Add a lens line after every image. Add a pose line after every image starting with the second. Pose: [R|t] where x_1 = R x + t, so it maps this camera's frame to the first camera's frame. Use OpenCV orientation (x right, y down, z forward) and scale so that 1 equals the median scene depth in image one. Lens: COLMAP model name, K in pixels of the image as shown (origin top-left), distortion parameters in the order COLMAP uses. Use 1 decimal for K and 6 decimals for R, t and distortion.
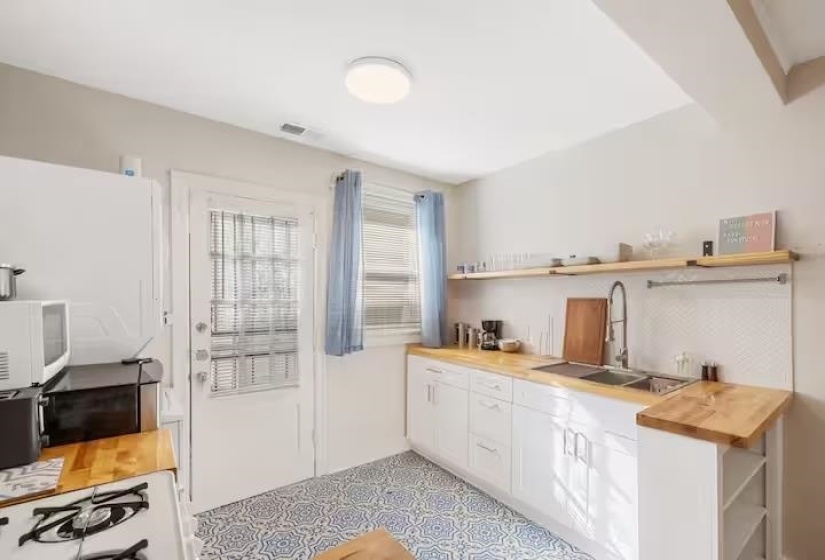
lens RADIAL K [[398.0, 0, 391.0], [0, 398.0, 303.7], [0, 0, 1]] dist [0.000144, -0.000390]
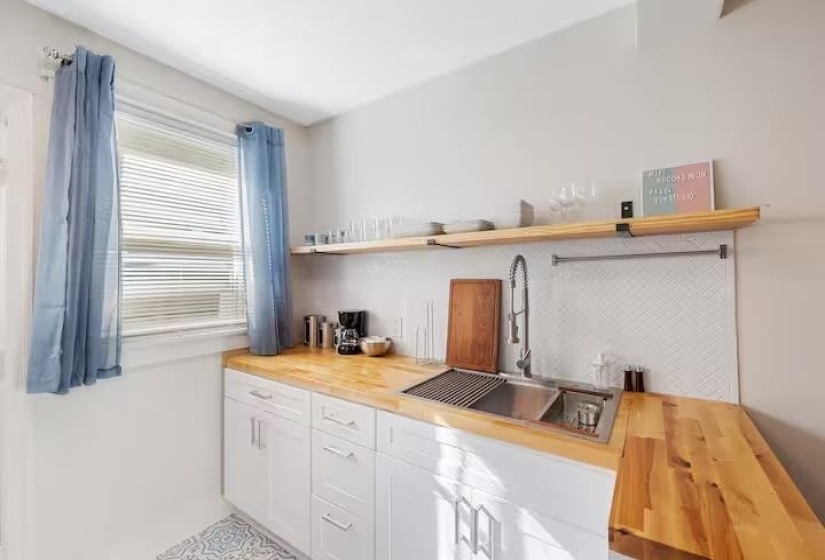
lens RADIAL K [[481.1, 0, 382.6], [0, 481.1, 280.9], [0, 0, 1]] dist [0.034788, 0.000032]
pose [[0.958811, -0.009647, 0.283882, 0.078743], [0.012817, 0.999875, -0.009311, -0.005001], [-0.283757, 0.012566, 0.958814, 0.203447]]
